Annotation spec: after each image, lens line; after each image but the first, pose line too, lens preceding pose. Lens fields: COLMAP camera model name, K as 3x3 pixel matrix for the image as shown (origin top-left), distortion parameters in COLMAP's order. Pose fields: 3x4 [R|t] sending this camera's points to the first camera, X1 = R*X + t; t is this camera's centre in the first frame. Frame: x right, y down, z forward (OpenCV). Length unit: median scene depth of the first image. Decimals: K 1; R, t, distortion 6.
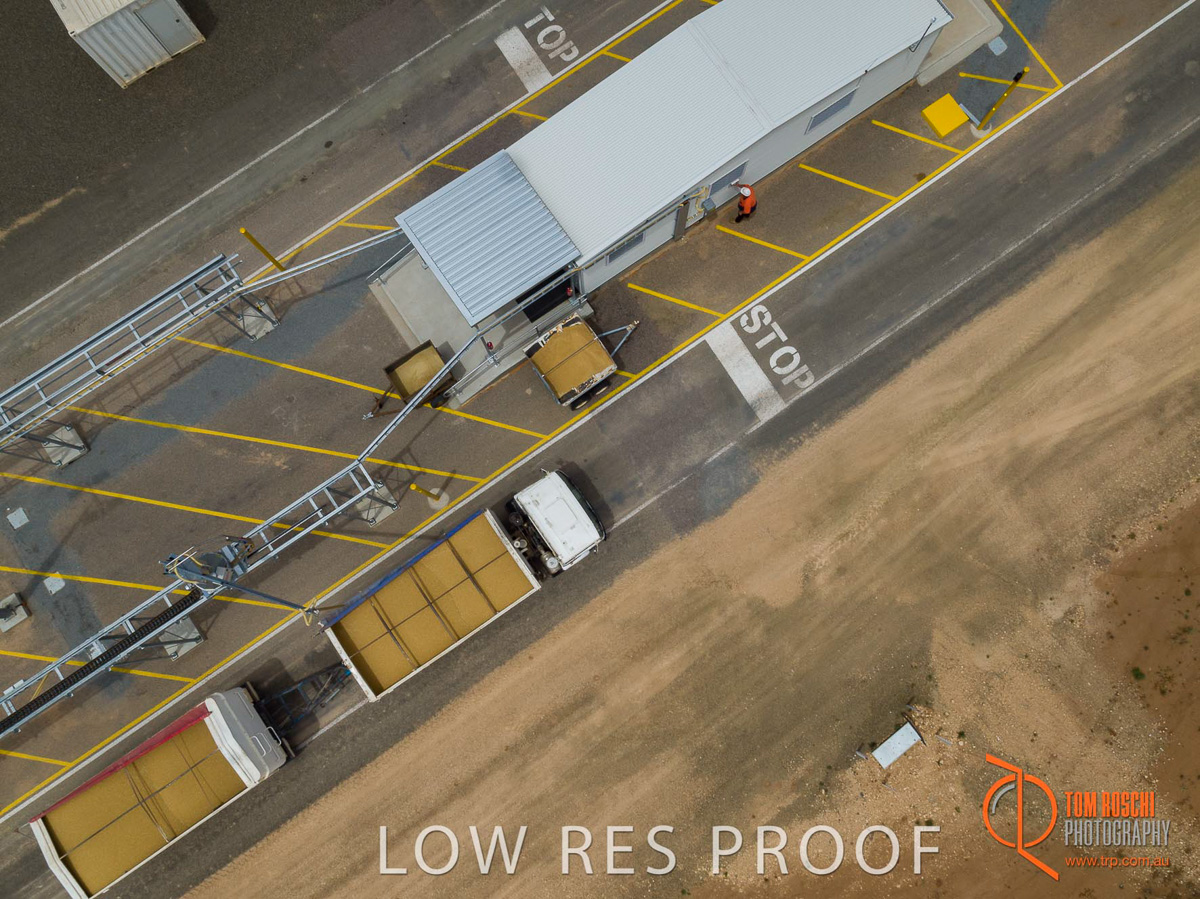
lens RADIAL K [[871.1, 0, 603.5], [0, 871.1, 455.5], [0, 0, 1]] dist [0.005892, 0.000767]
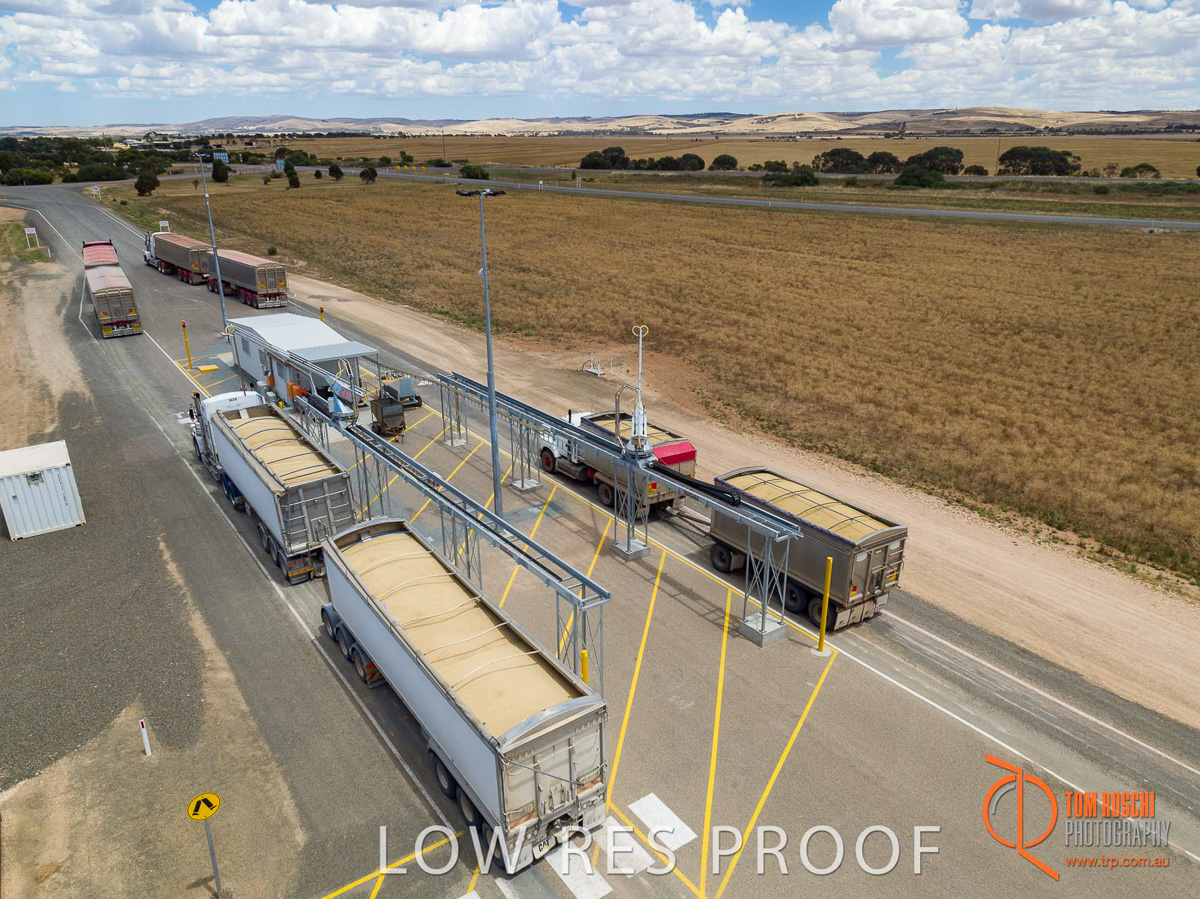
lens RADIAL K [[871.1, 0, 603.5], [0, 871.1, 455.5], [0, 0, 1]] dist [0.005892, 0.000767]
pose [[-0.012542, -0.336120, 0.941736, -1.827197], [0.988711, 0.136463, 0.061873, 0.231397], [-0.149309, 0.931880, 0.330614, 0.424813]]
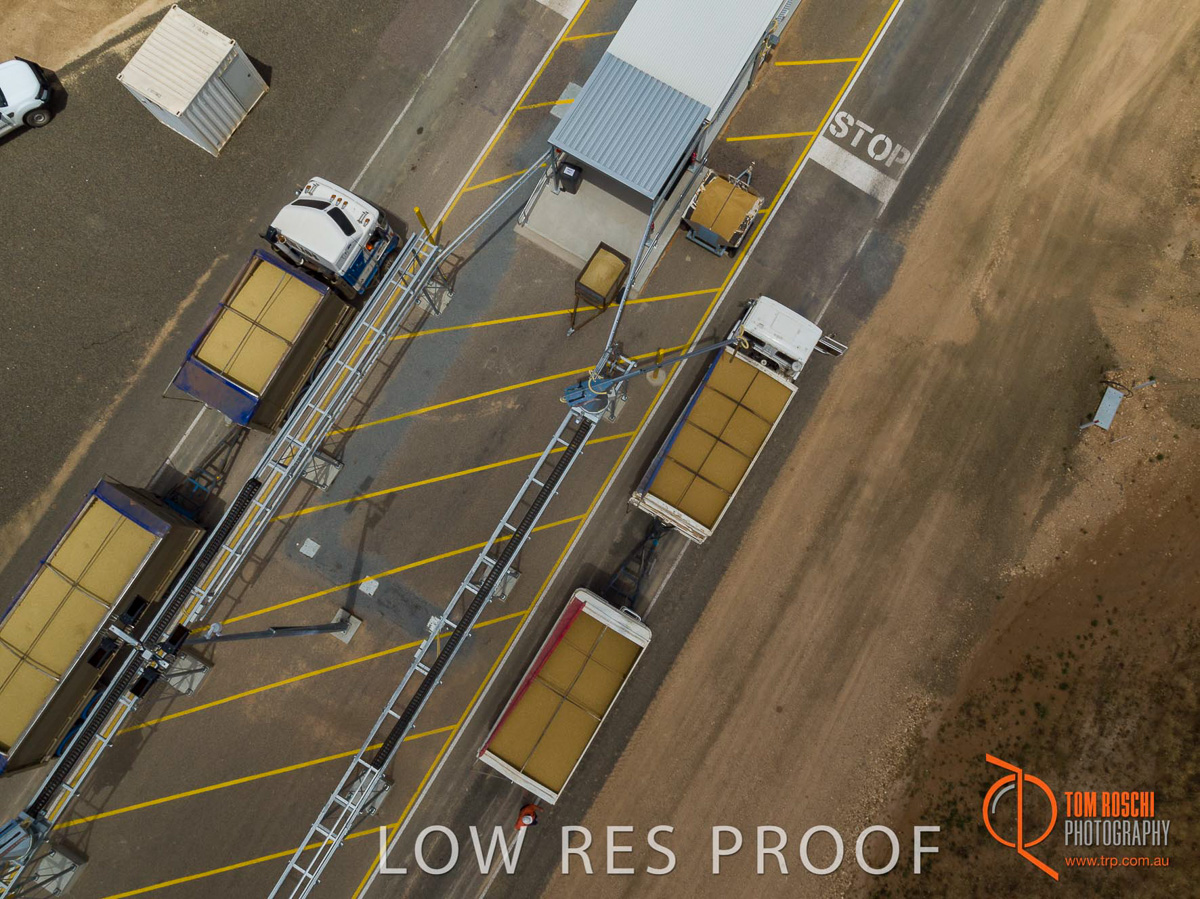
lens RADIAL K [[871.1, 0, 603.5], [0, 871.1, 455.5], [0, 0, 1]] dist [0.005892, 0.000767]
pose [[0.912186, -0.403142, 0.073441, -0.371391], [0.403336, 0.914962, 0.012839, 0.099902], [-0.072372, 0.017910, 0.997217, -0.104584]]
